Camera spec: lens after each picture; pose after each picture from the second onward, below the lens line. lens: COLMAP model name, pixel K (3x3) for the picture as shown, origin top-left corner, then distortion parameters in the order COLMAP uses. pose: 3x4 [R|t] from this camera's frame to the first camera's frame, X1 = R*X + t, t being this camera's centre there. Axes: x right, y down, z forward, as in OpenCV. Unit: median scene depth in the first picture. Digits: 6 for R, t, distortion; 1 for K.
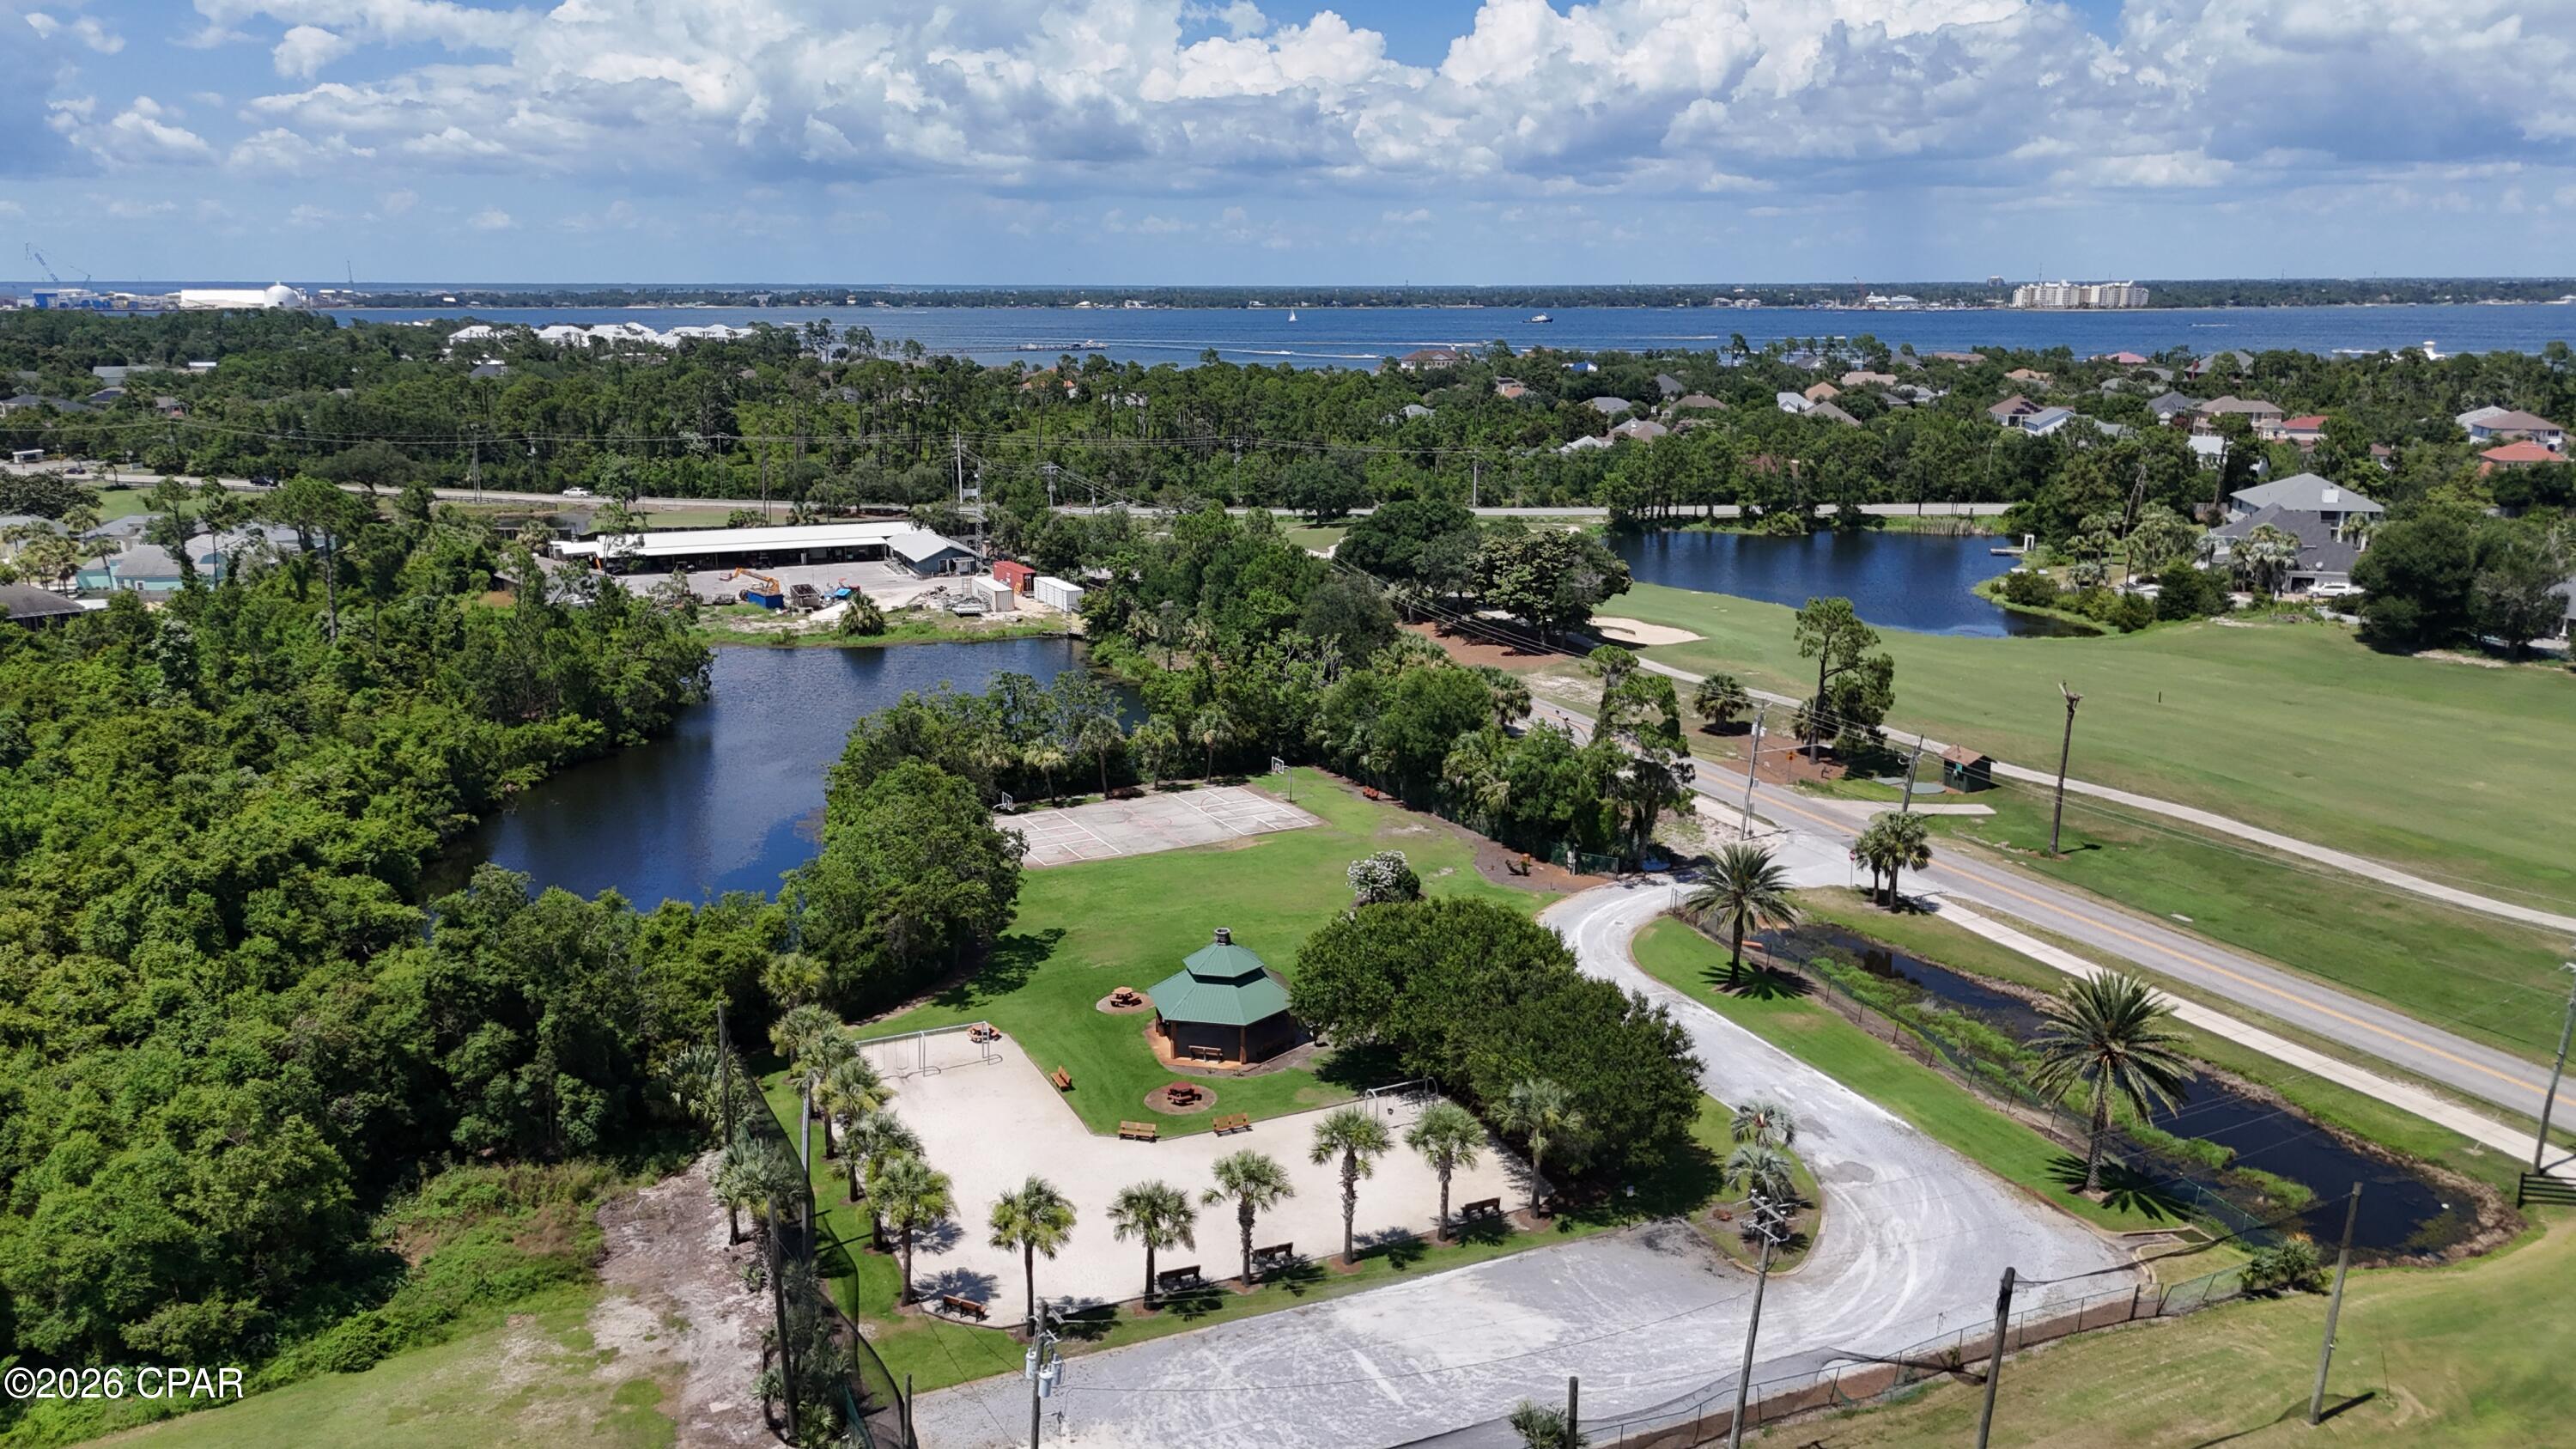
lens RADIAL K [[1931.5, 0, 1303.7], [0, 1931.5, 723.1], [0, 0, 1]] dist [0.009620, -0.002807]
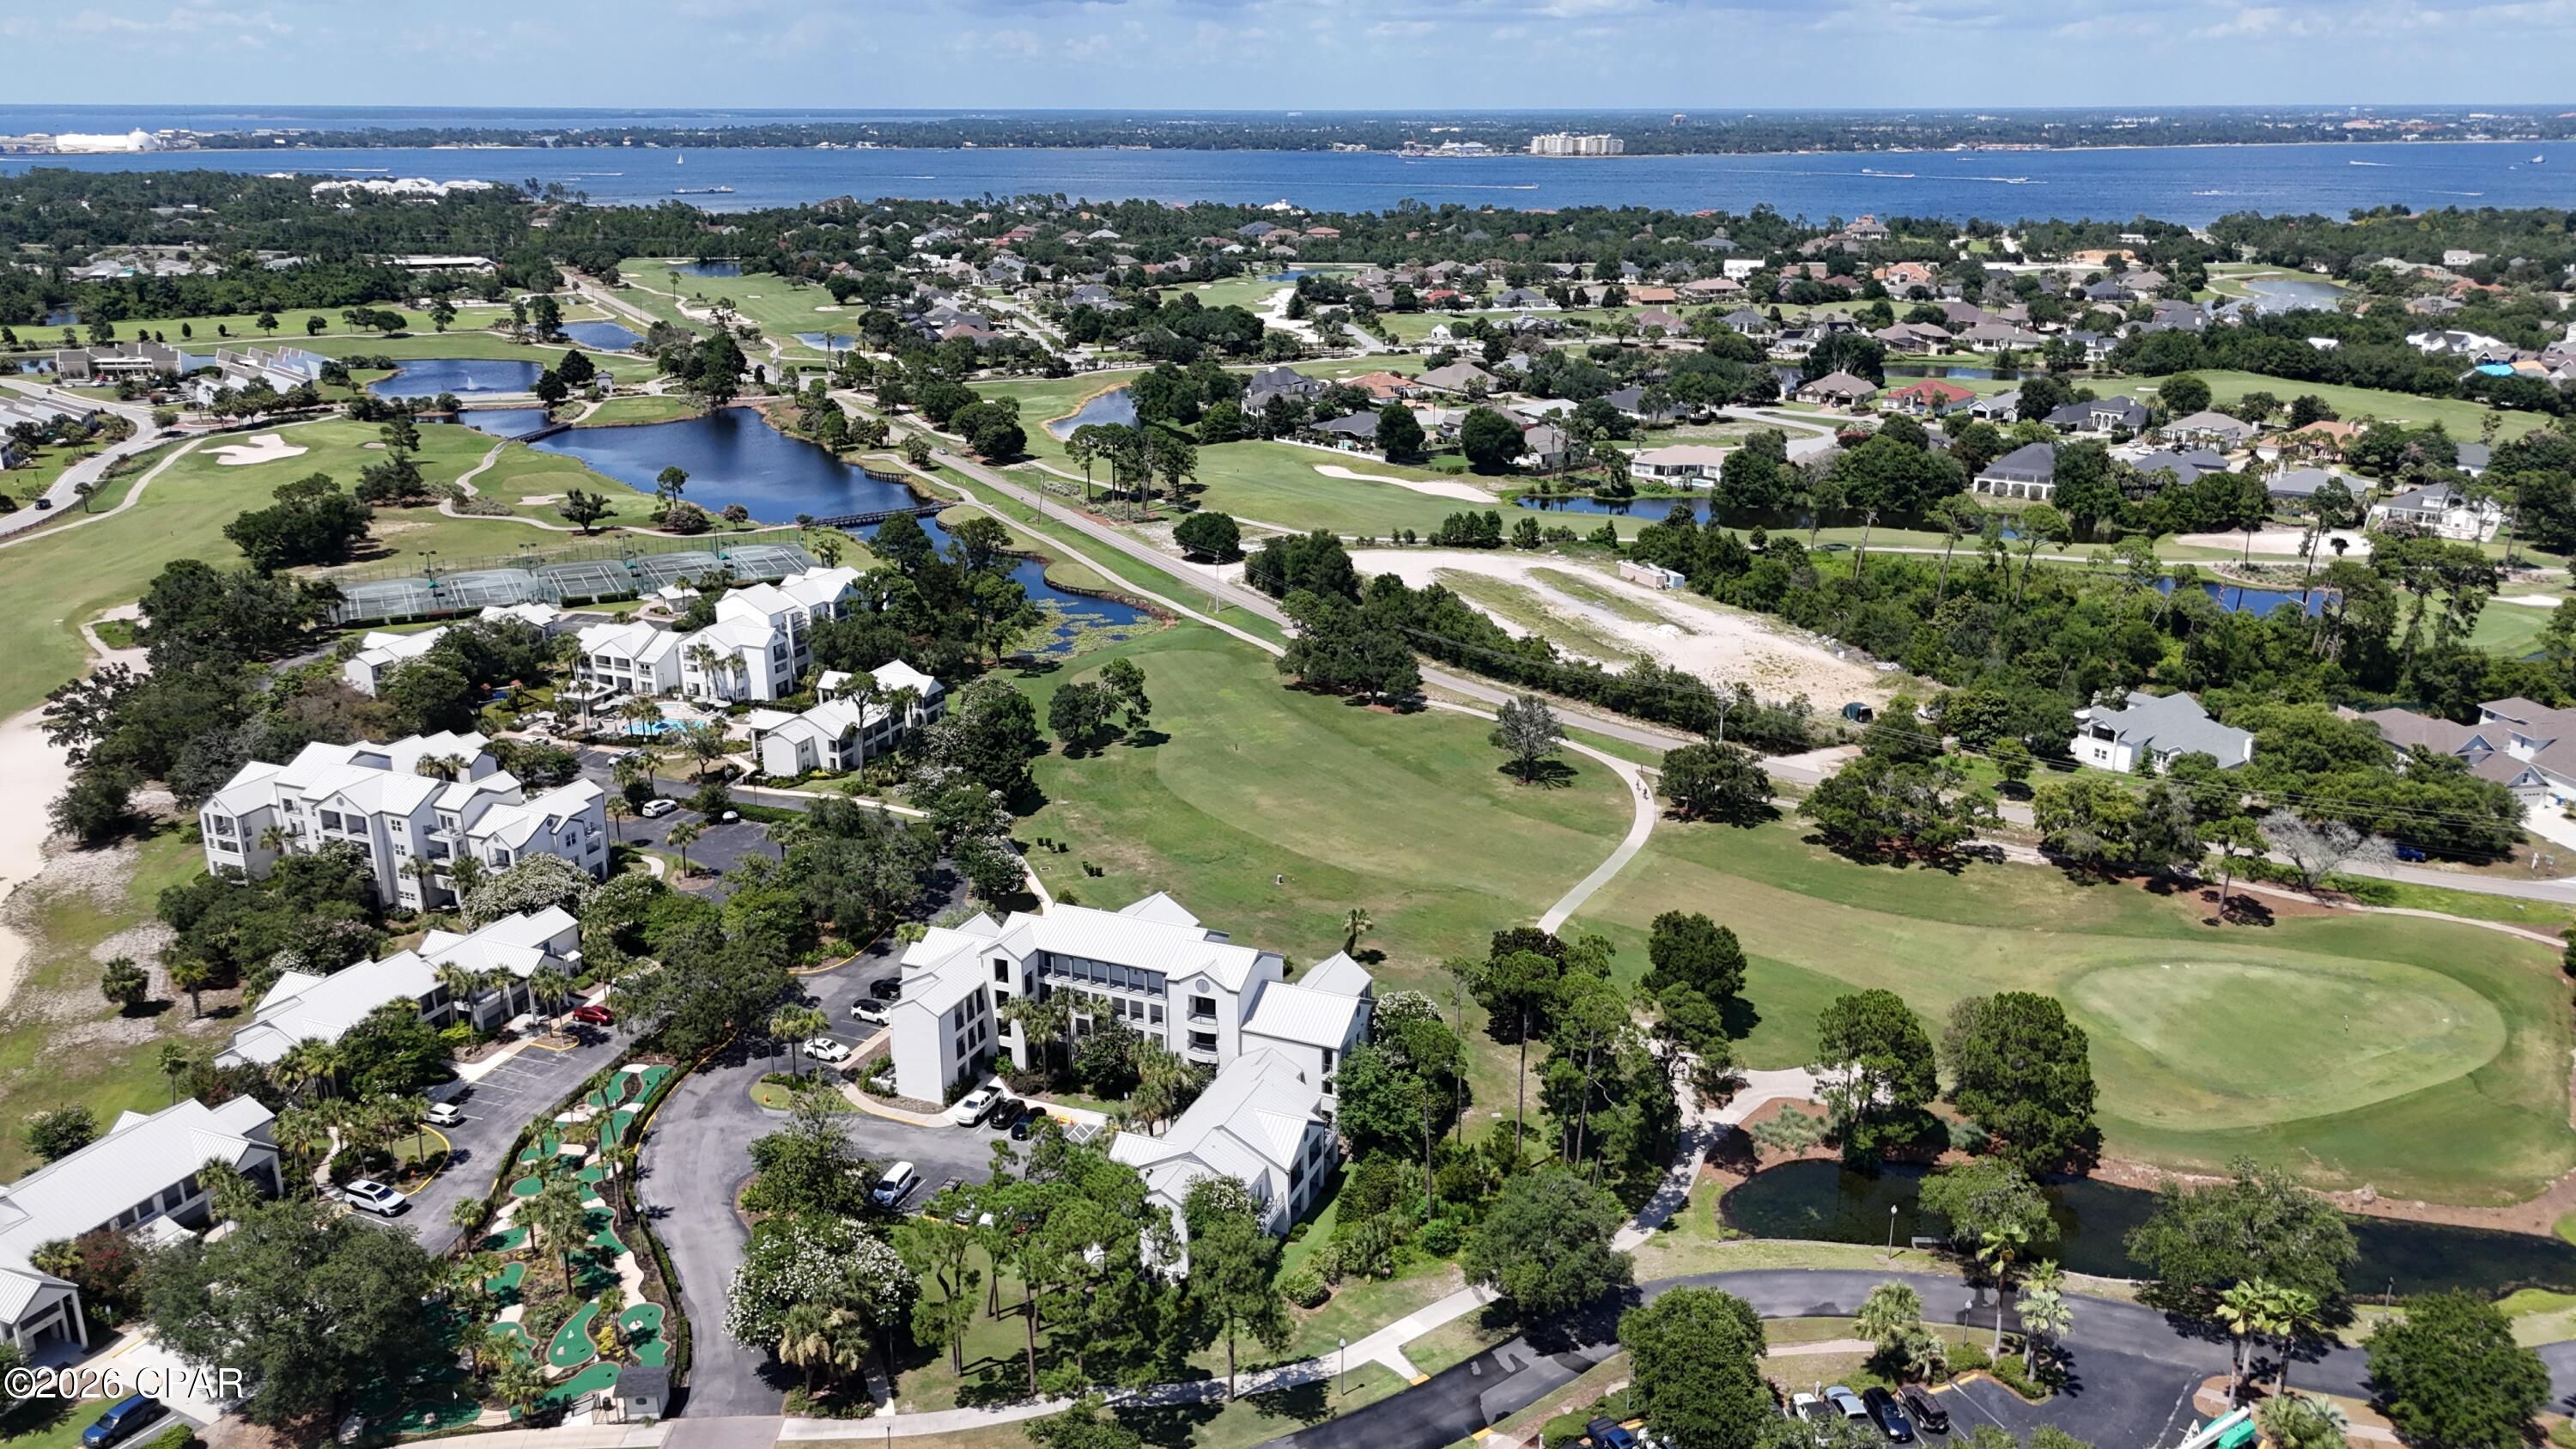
lens RADIAL K [[1888.6, 0, 1270.2], [0, 1888.6, 733.6], [0, 0, 1]] dist [0.064843, -0.064858]
pose [[0.998208, -0.017448, 0.057231, 0.851707], [0.011997, 0.995478, 0.094234, 0.377100], [-0.058616, -0.093379, 0.993904, -2.219474]]
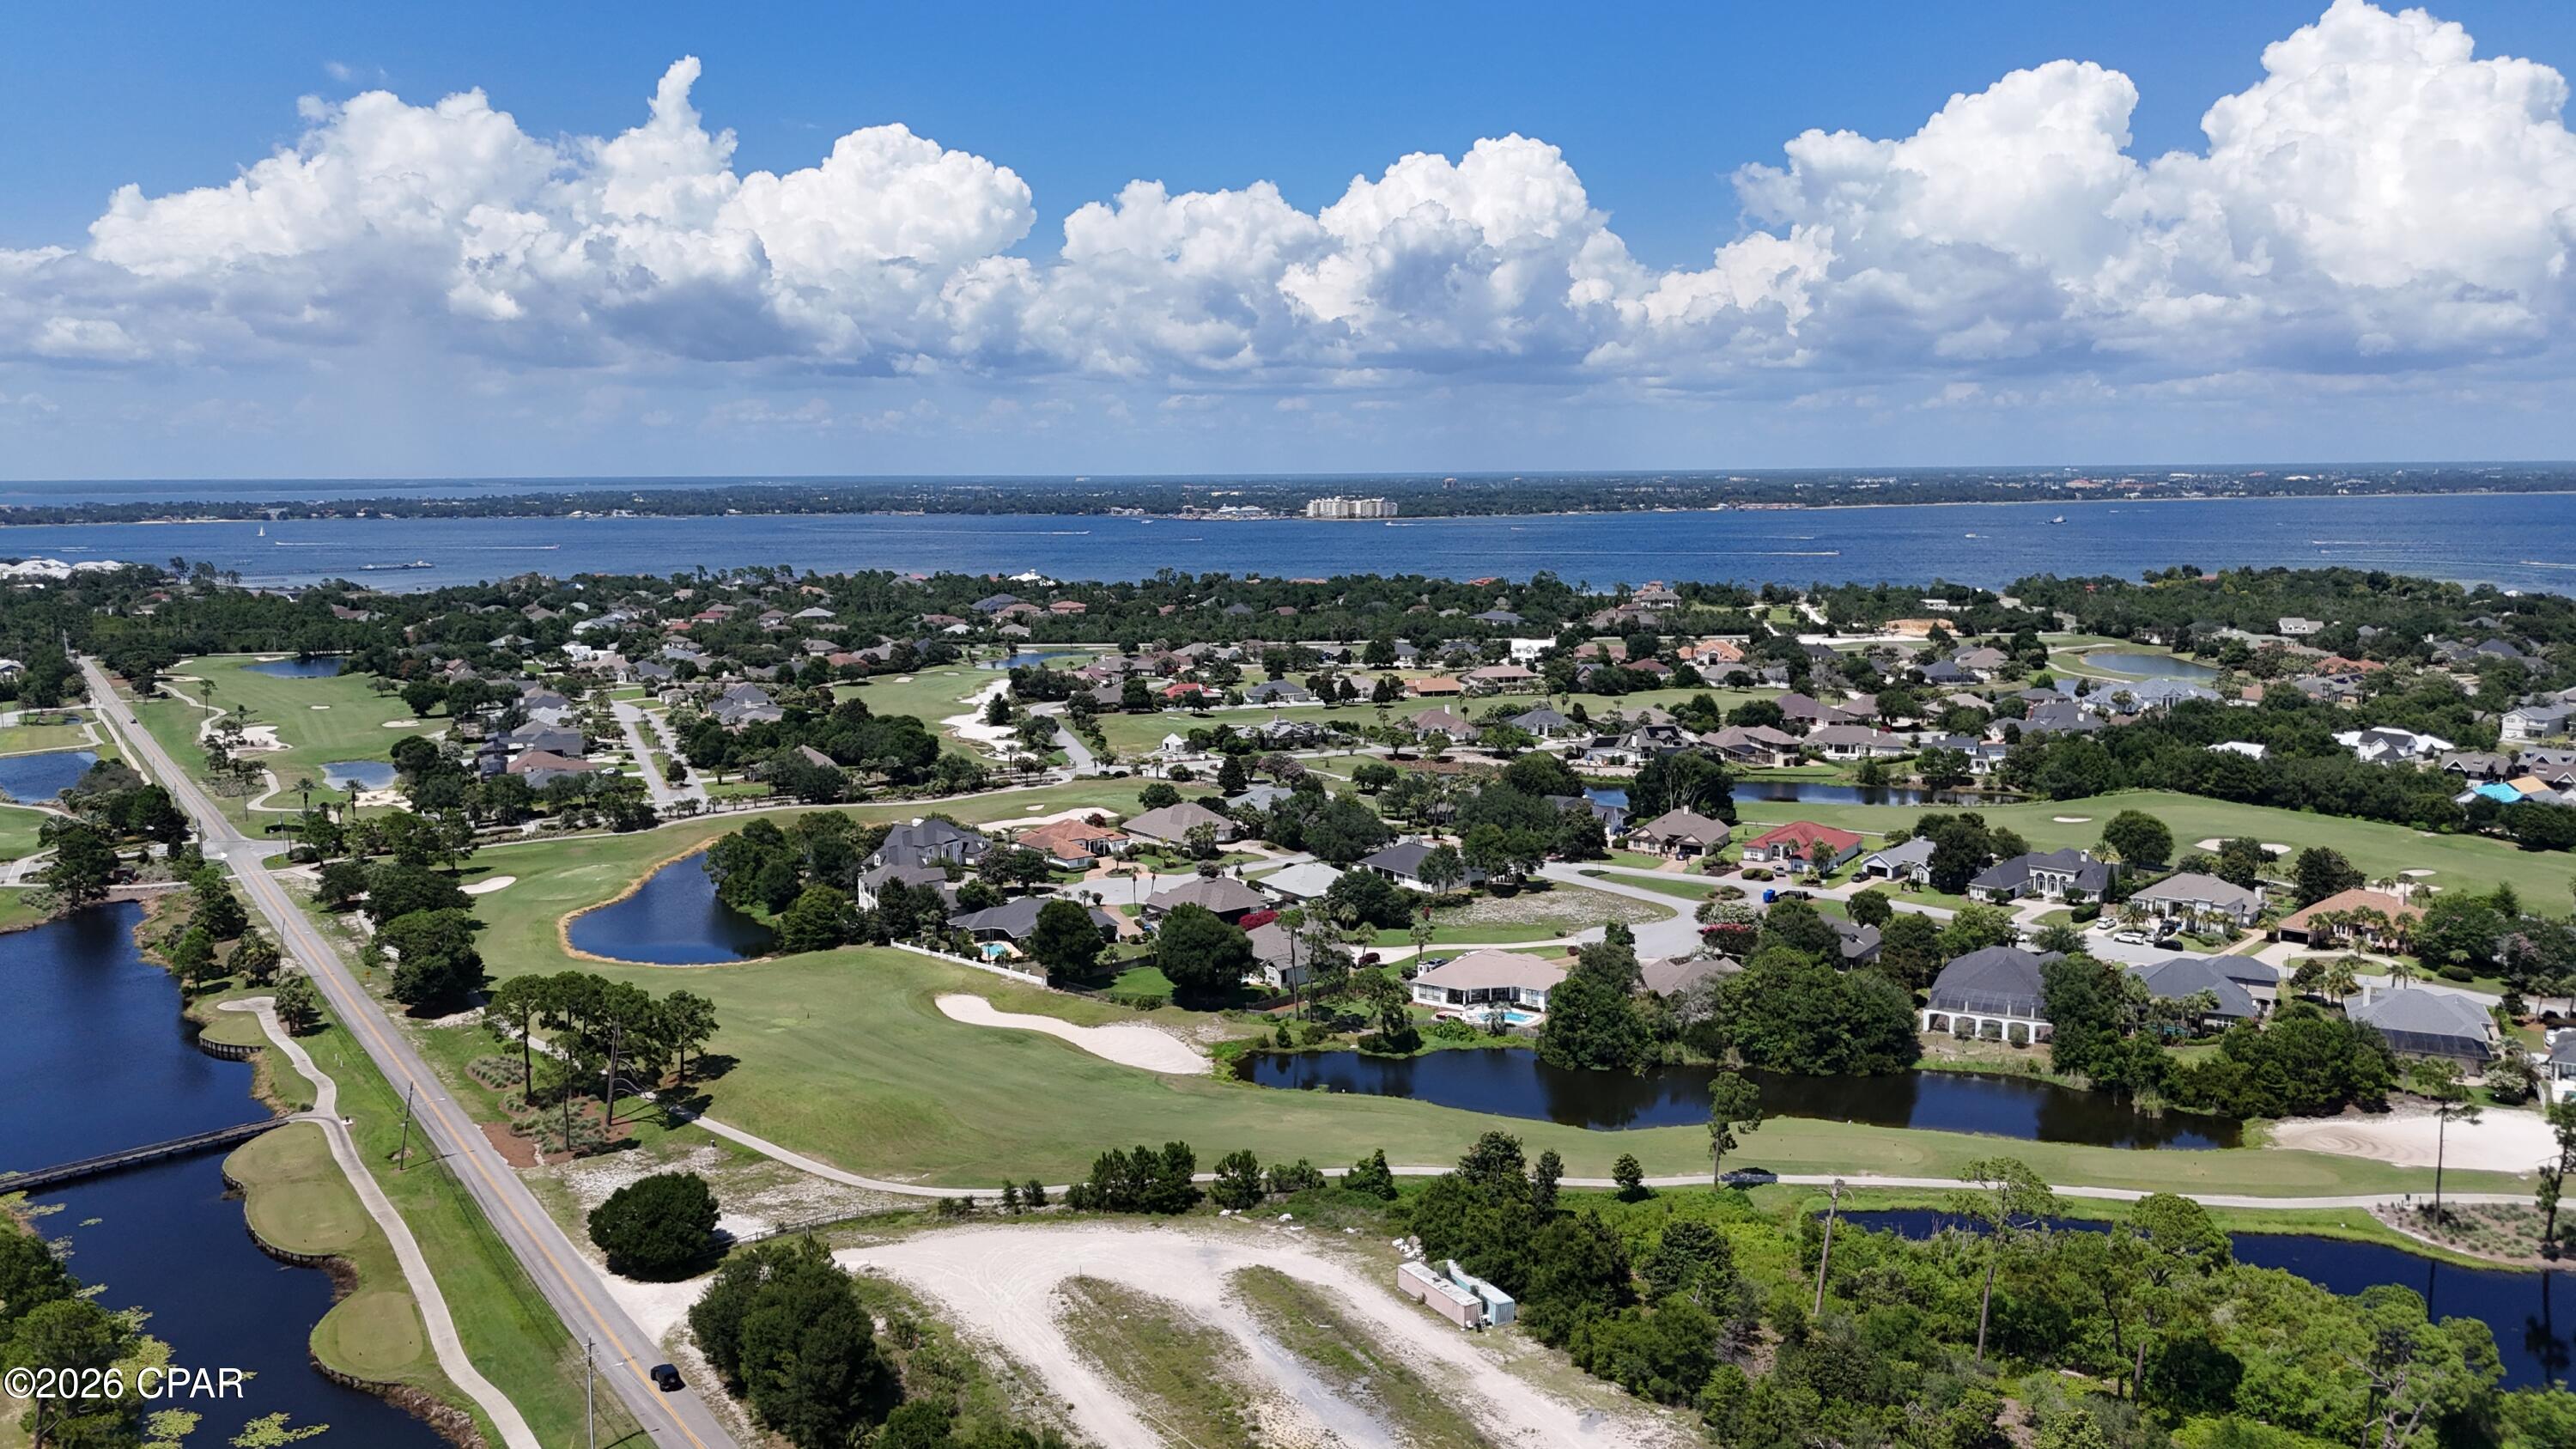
lens RADIAL K [[1902.1, 0, 1271.7], [0, 1902.1, 711.8], [0, 0, 1]] dist [0.077969, -0.083223]
pose [[0.985778, -0.026790, 0.165904, 0.970253], [0.043151, 0.994463, -0.095814, 0.276749], [-0.162419, 0.101611, 0.981476, -1.788565]]
